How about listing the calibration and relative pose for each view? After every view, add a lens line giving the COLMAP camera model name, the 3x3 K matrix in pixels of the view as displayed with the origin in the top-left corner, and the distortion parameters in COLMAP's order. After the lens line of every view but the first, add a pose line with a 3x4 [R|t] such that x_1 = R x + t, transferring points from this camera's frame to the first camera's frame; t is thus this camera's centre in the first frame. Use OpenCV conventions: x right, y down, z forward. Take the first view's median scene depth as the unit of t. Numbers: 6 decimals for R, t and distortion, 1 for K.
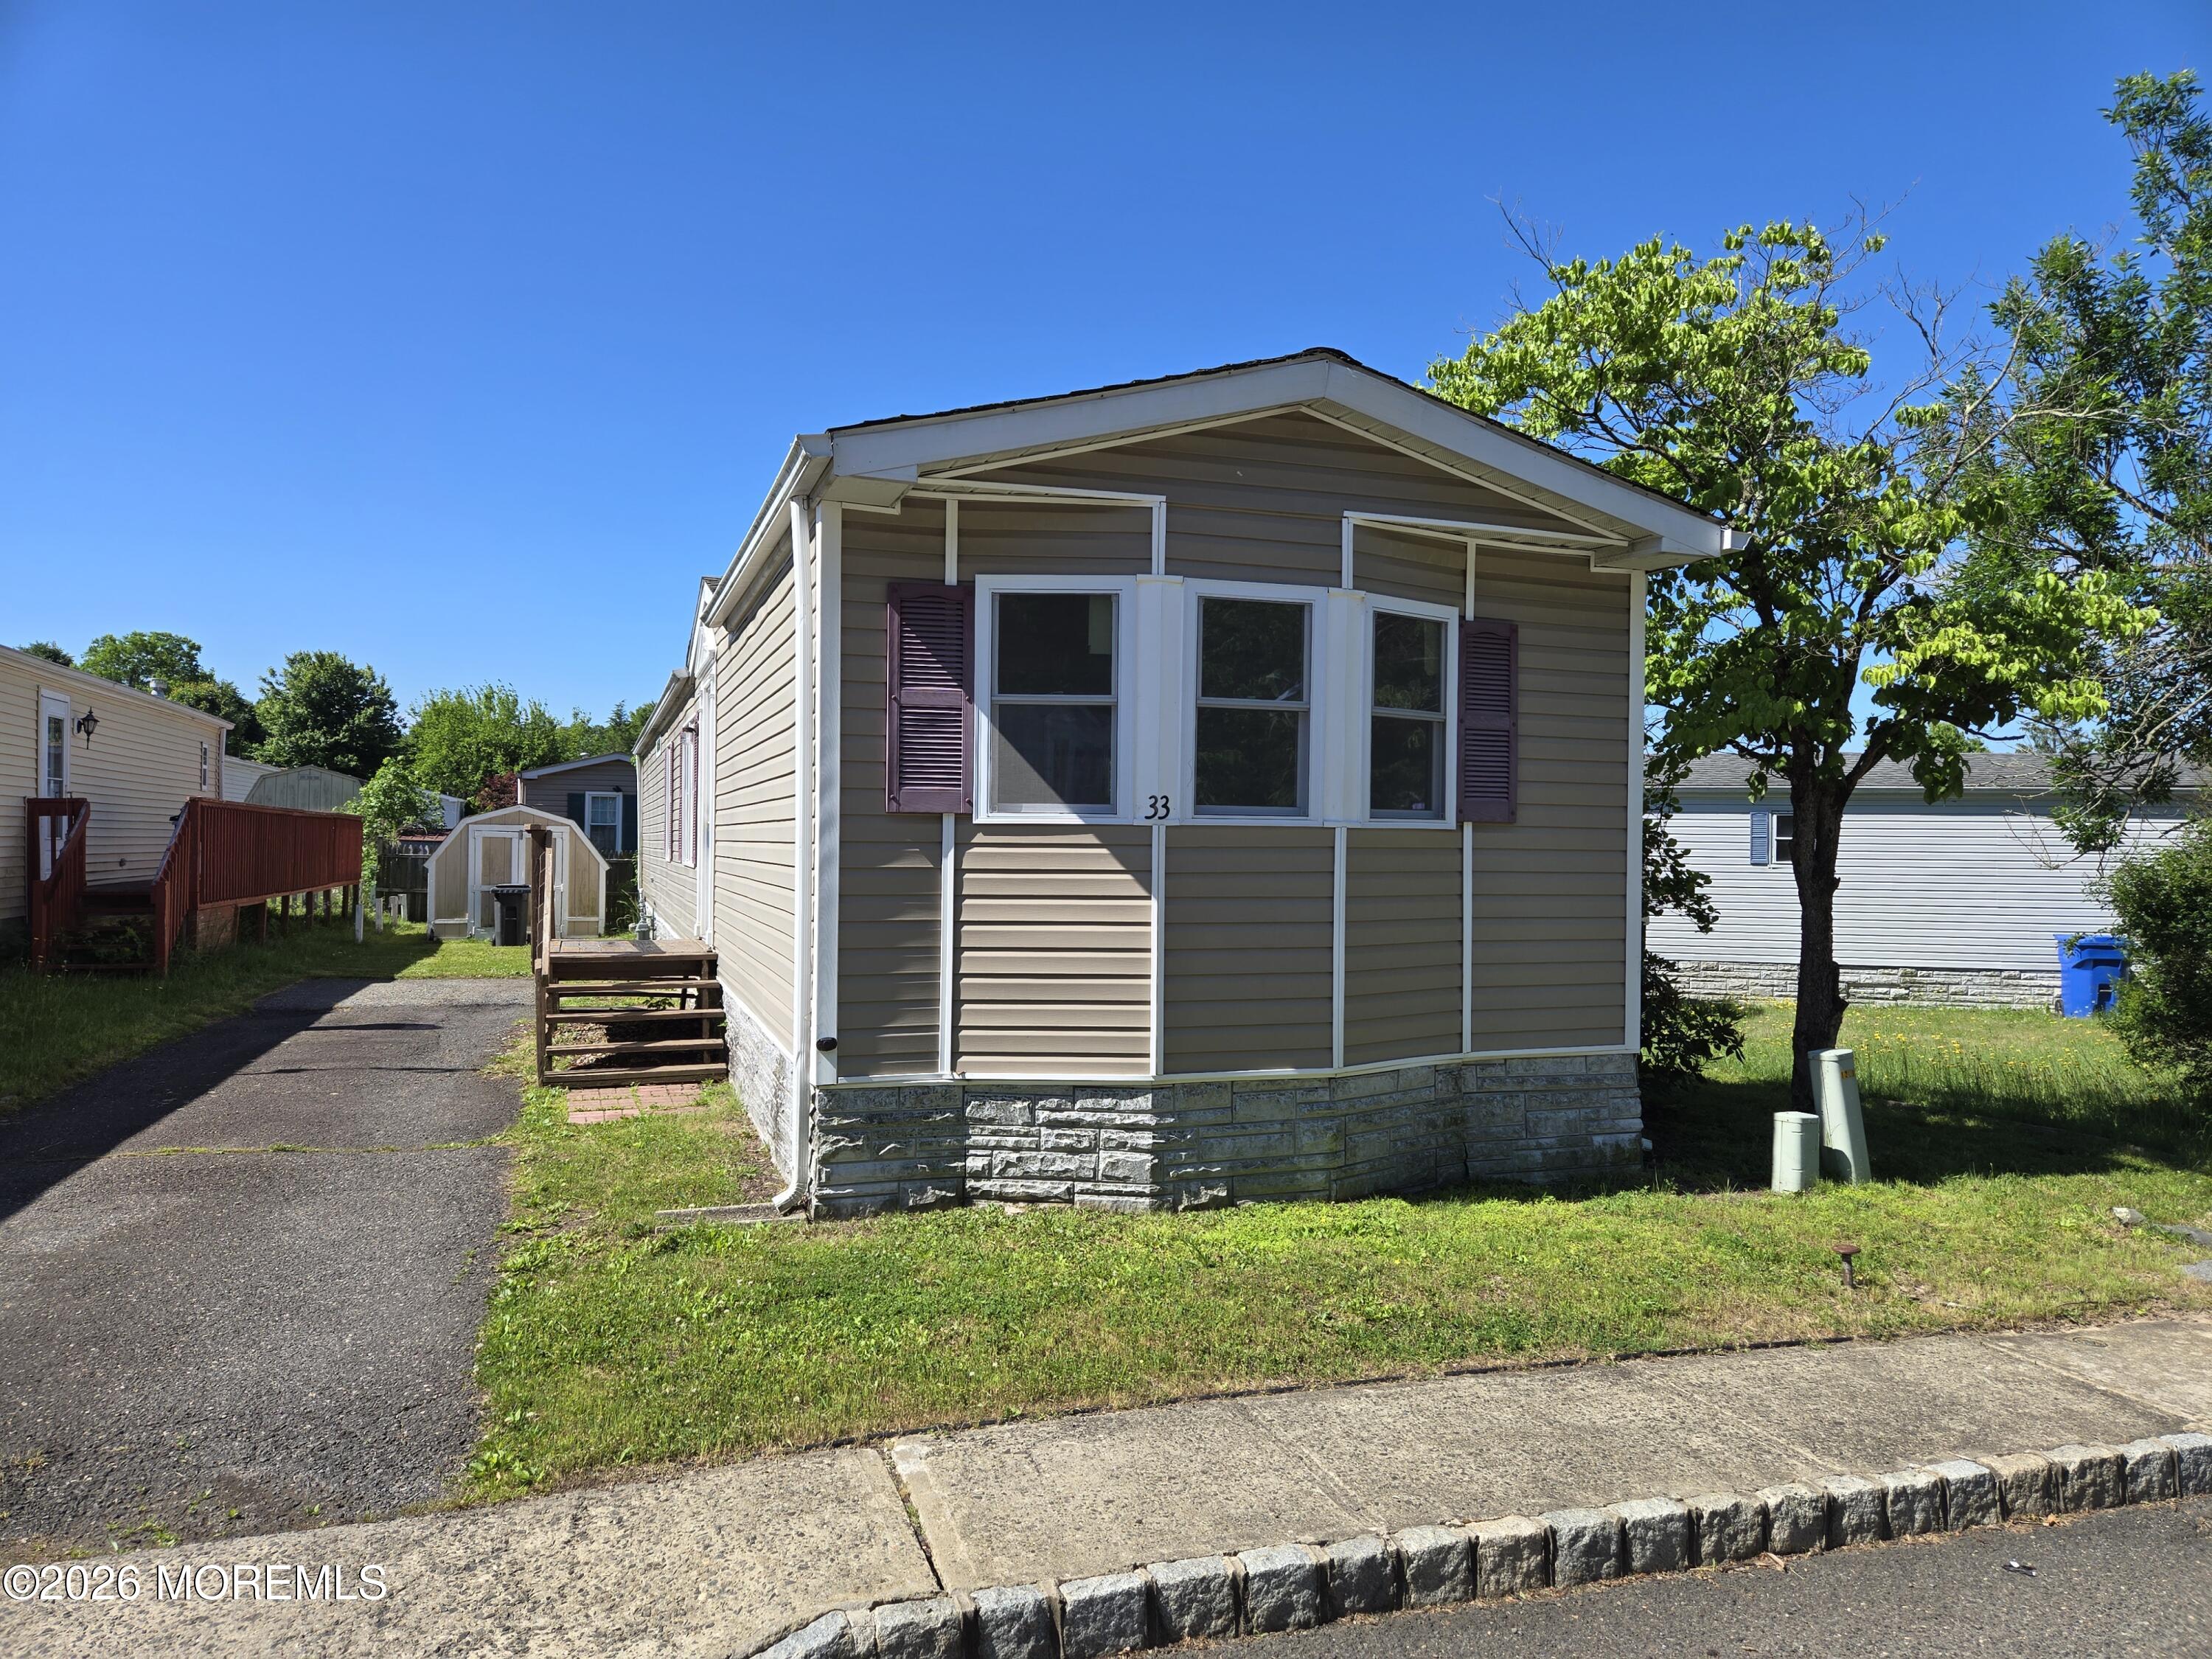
lens RADIAL K [[1482.8, 0, 1105.0], [0, 1482.8, 833.7], [0, 0, 1]] dist [0.036526, -0.007133]
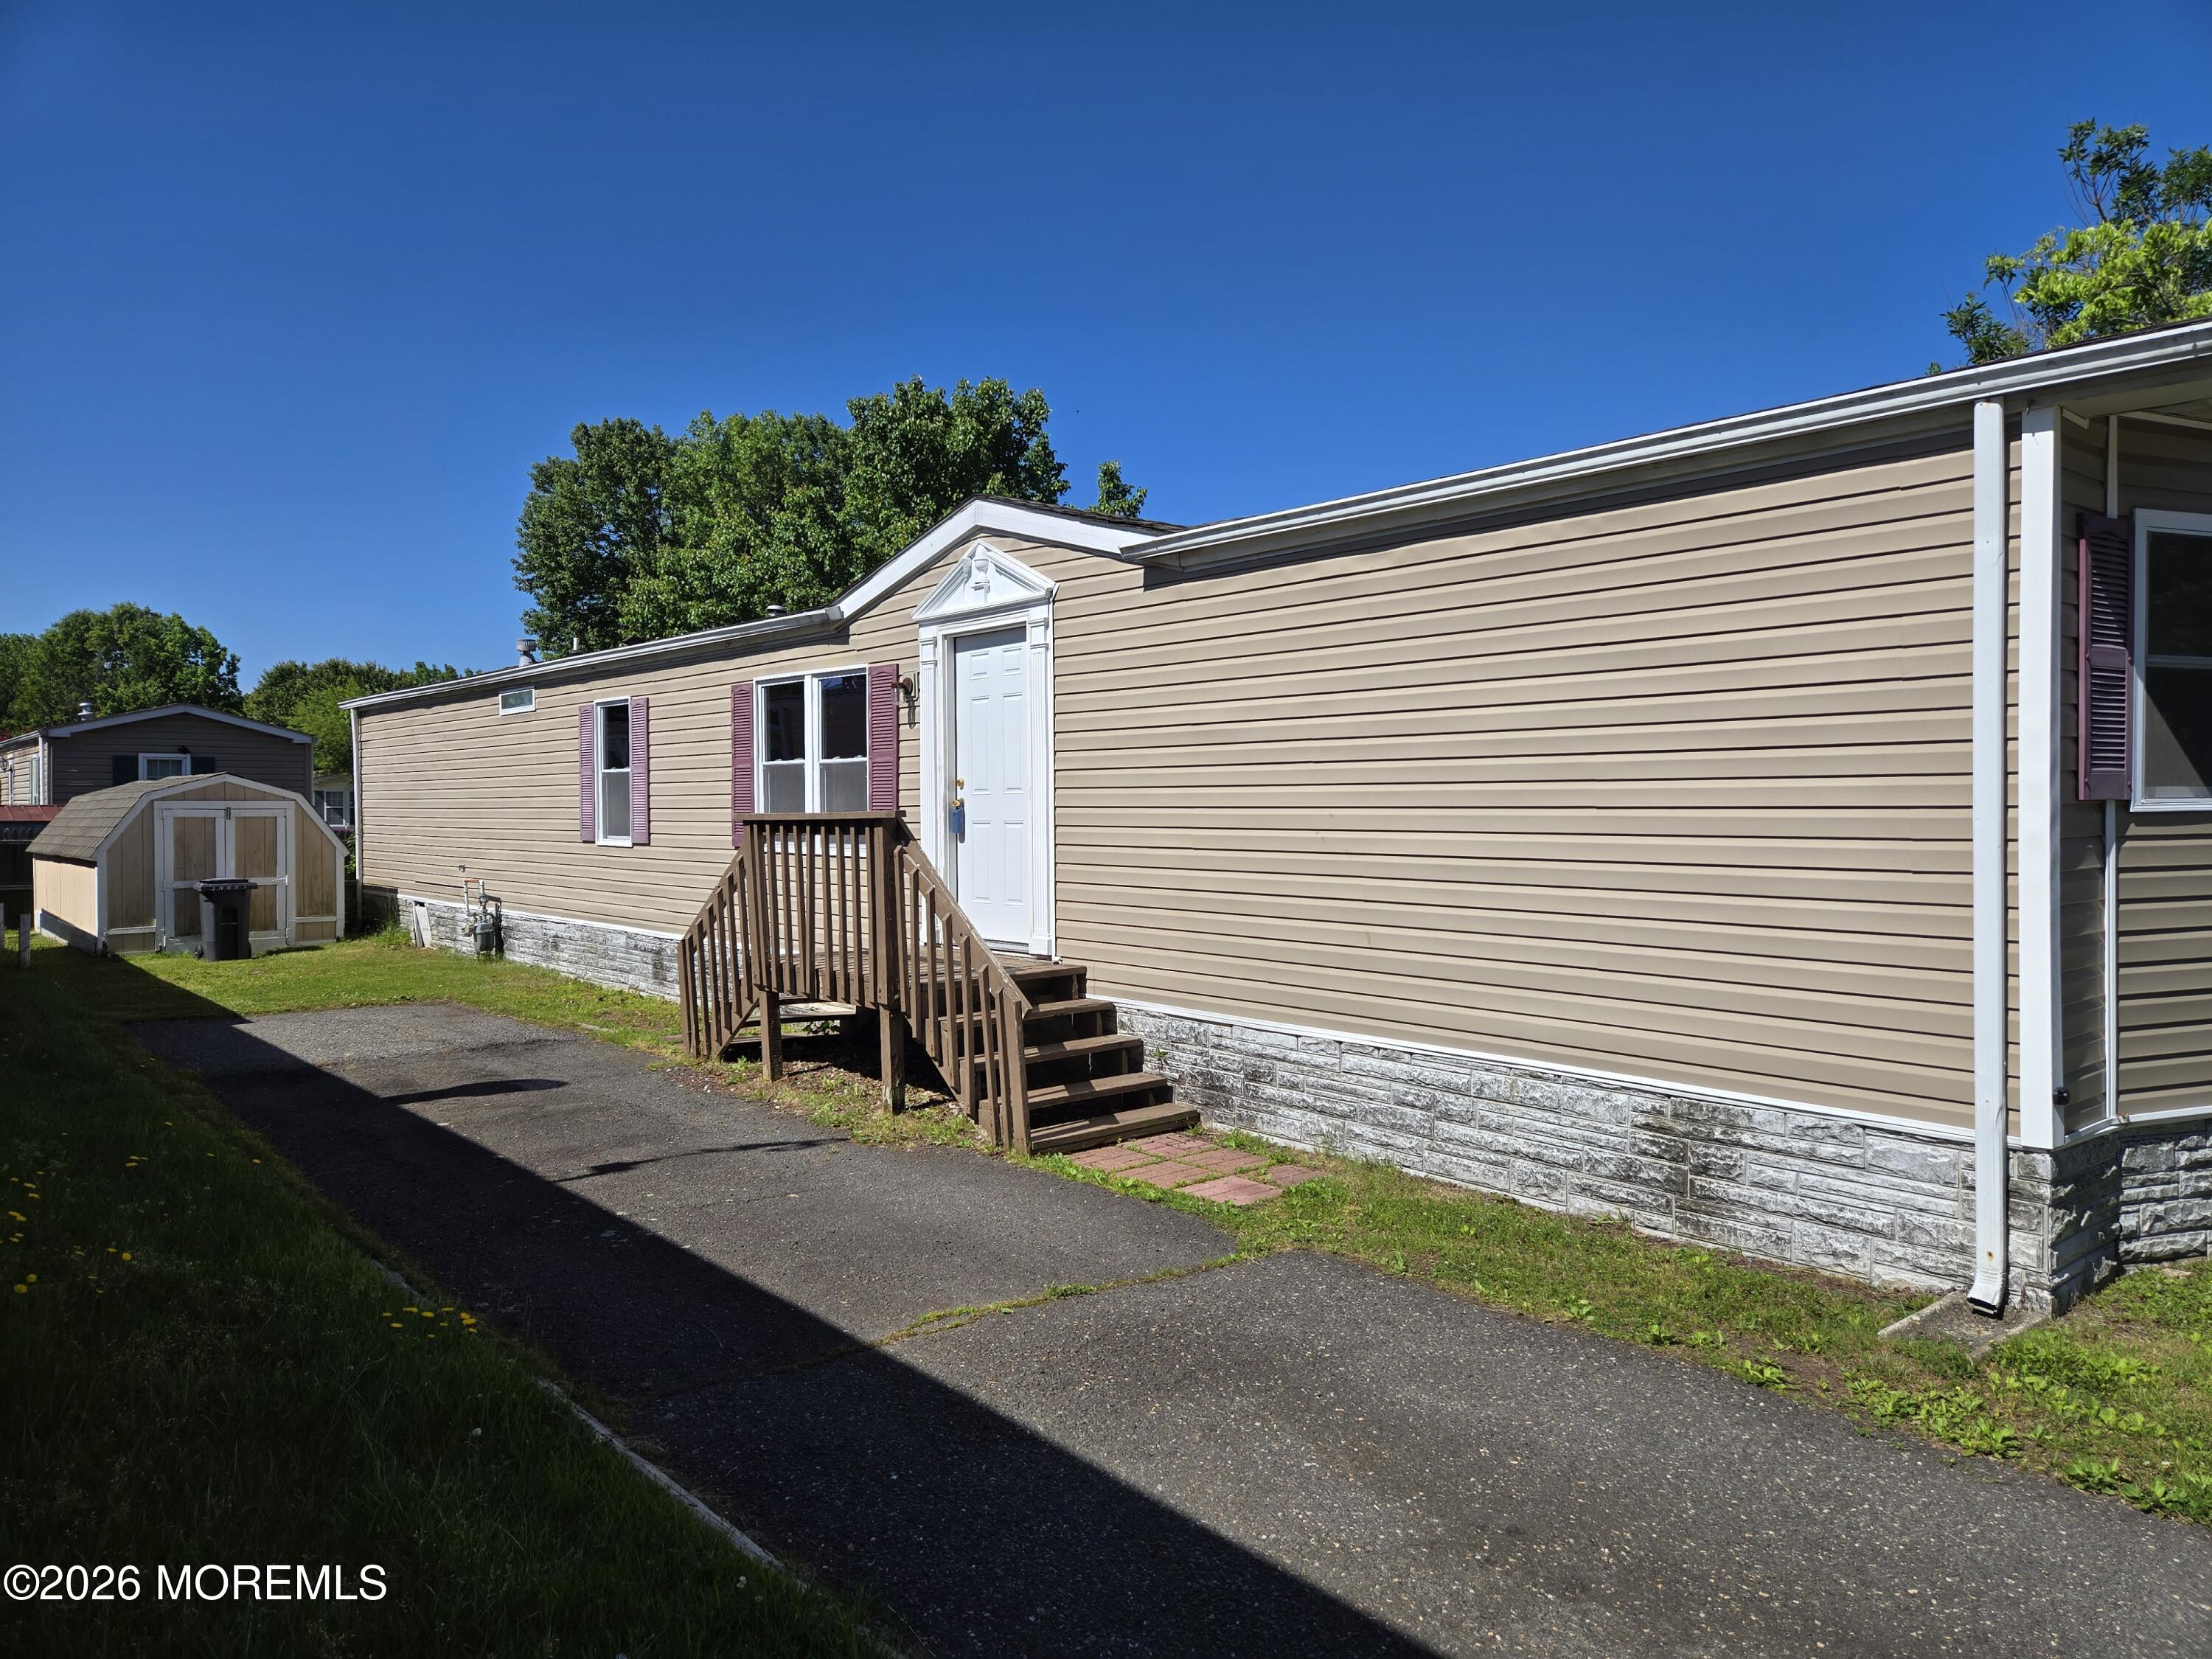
lens RADIAL K [[1482.8, 0, 1106.4], [0, 1482.8, 824.0], [0, 0, 1]] dist [0.036526, -0.007133]
pose [[0.931585, -0.021891, 0.362865, -0.918288], [0.013247, 0.999567, 0.026291, -0.029737], [-0.363283, -0.019686, 0.931471, 0.427465]]
